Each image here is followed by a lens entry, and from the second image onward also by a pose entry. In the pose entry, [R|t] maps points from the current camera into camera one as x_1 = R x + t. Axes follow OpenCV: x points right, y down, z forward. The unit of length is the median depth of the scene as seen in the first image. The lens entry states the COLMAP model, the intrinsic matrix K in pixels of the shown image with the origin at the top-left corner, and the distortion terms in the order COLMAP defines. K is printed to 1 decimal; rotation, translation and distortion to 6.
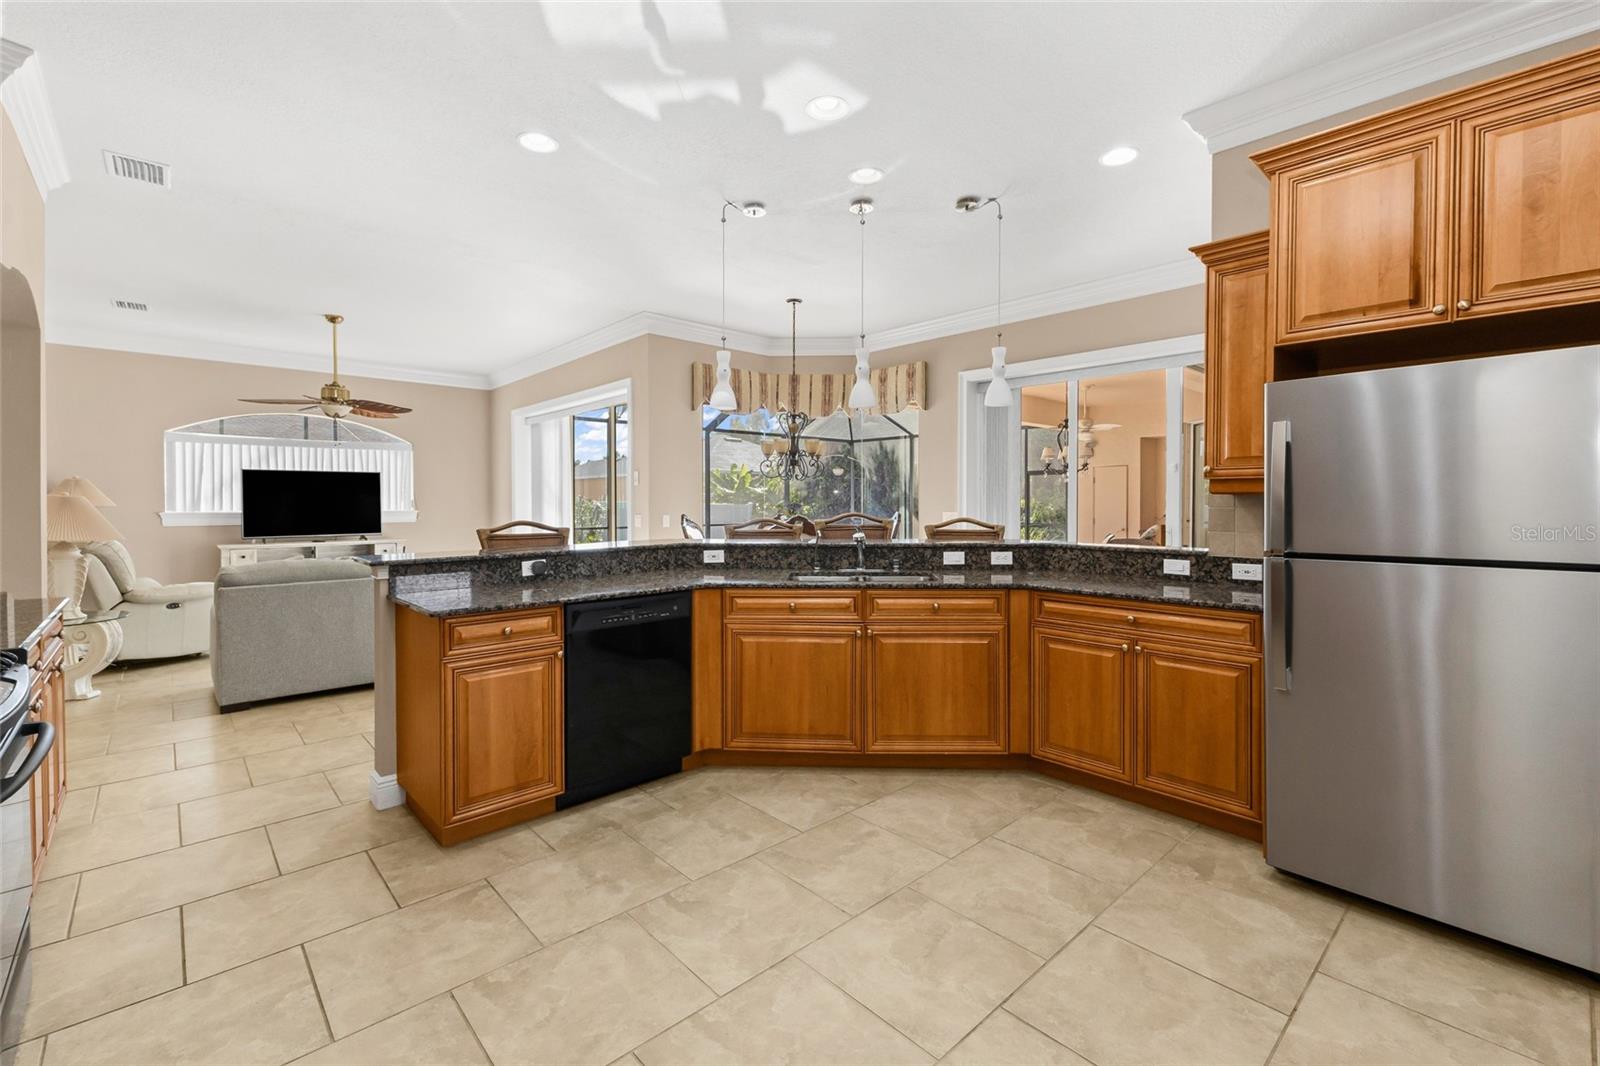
lens RADIAL K [[700.2, 0, 786.6], [0, 700.2, 507.9], [0, 0, 1]] dist [0.004999, 0.000548]
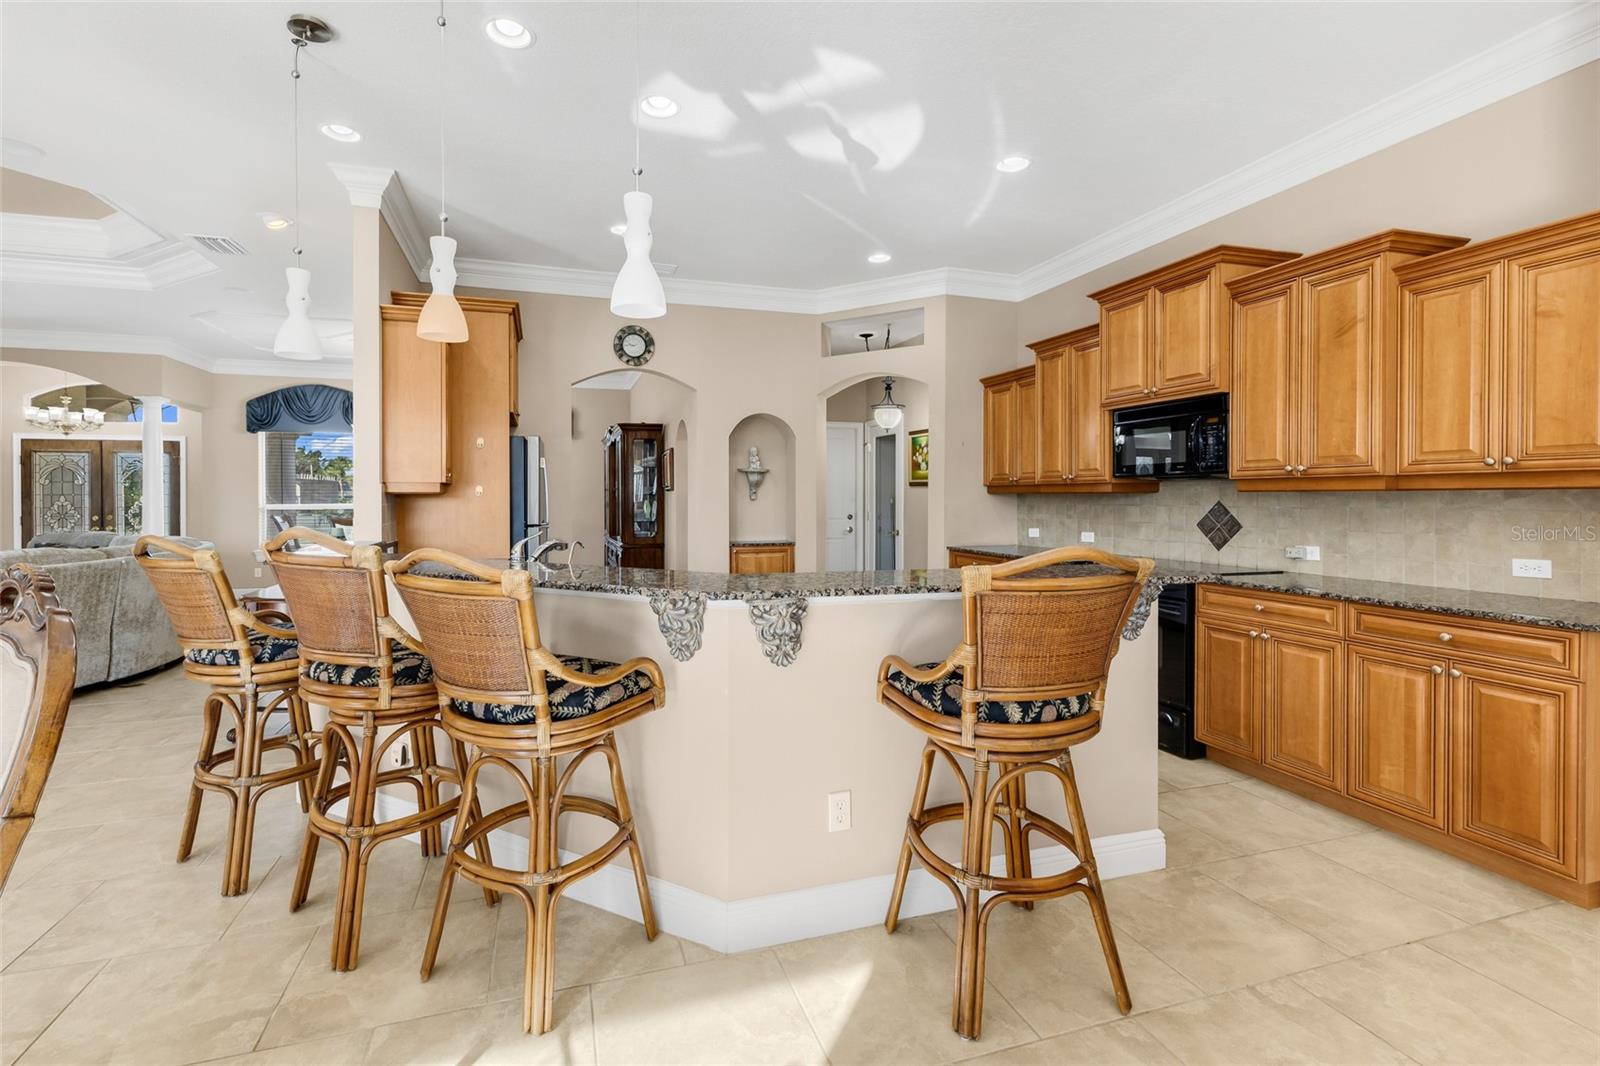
lens RADIAL K [[700.2, 0, 752.4], [0, 700.2, 495.7], [0, 0, 1]] dist [0.004999, 0.000548]
pose [[-0.907852, 0.000632, 0.419290, -0.465387], [0.006963, 0.999884, 0.013569, -0.026486], [-0.419233, 0.015239, -0.907751, 1.803199]]
